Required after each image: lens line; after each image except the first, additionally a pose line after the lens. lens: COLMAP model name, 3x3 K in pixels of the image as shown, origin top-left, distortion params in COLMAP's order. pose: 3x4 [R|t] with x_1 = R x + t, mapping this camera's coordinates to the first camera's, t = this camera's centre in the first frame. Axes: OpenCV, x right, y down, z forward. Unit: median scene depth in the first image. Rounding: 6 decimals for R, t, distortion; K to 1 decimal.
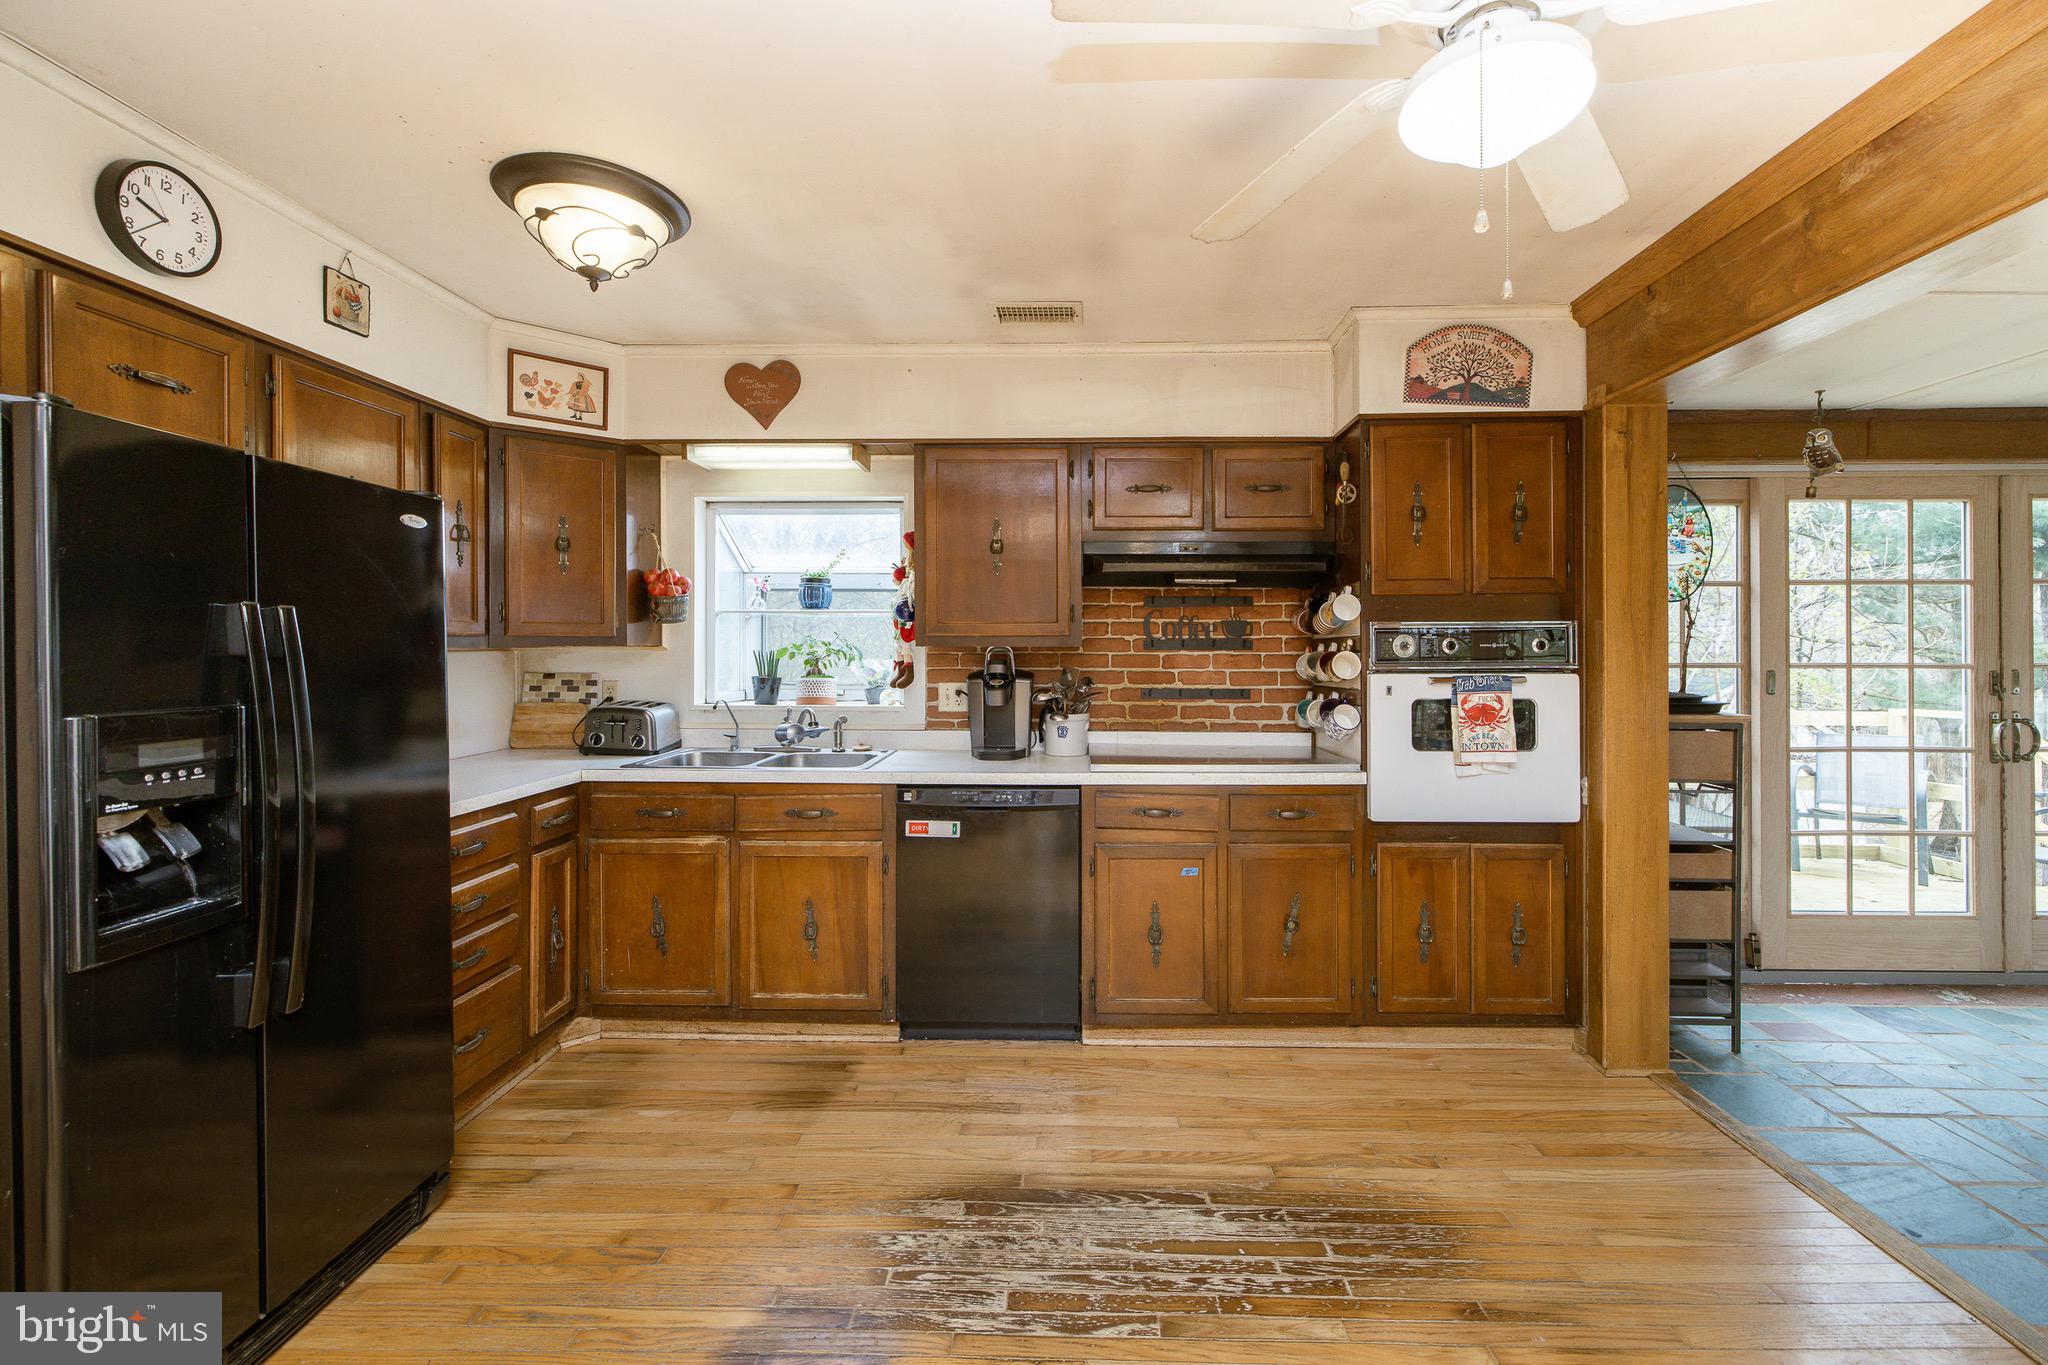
lens RADIAL K [[865.1, 0, 1068.3], [0, 865.1, 647.8], [0, 0, 1]] dist [-0.001206, 0.001139]
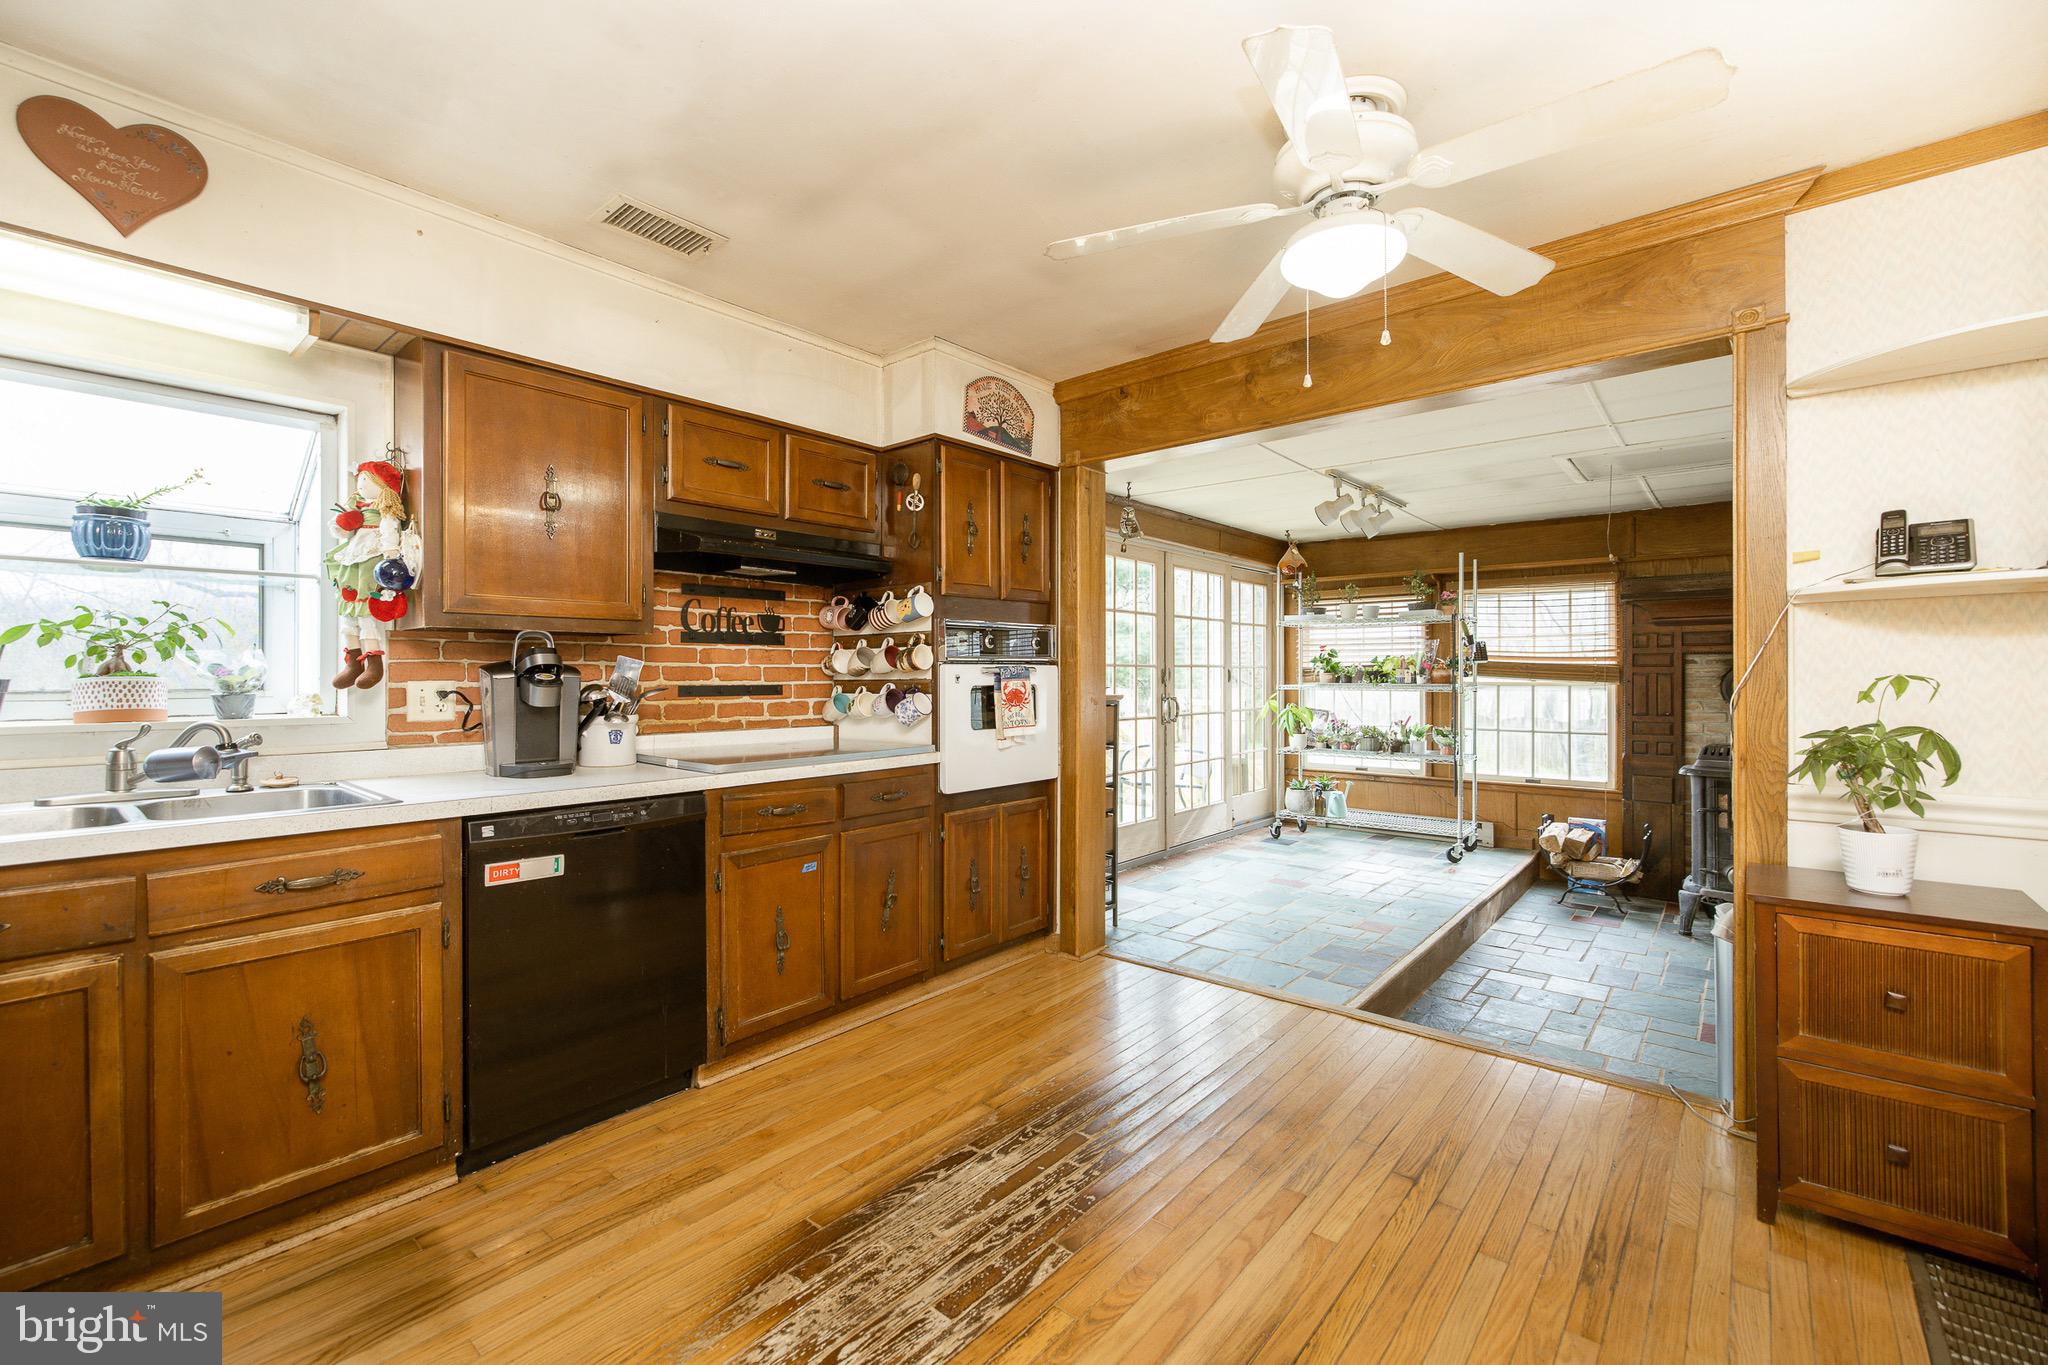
lens RADIAL K [[865.1, 0, 963.8], [0, 865.1, 671.1], [0, 0, 1]] dist [-0.001206, 0.001139]
pose [[0.651092, 0.002853, 0.758993, -0.485835], [-0.002198, 0.999996, -0.001873, 0.040165], [-0.758995, -0.000448, 0.651096, 0.238001]]
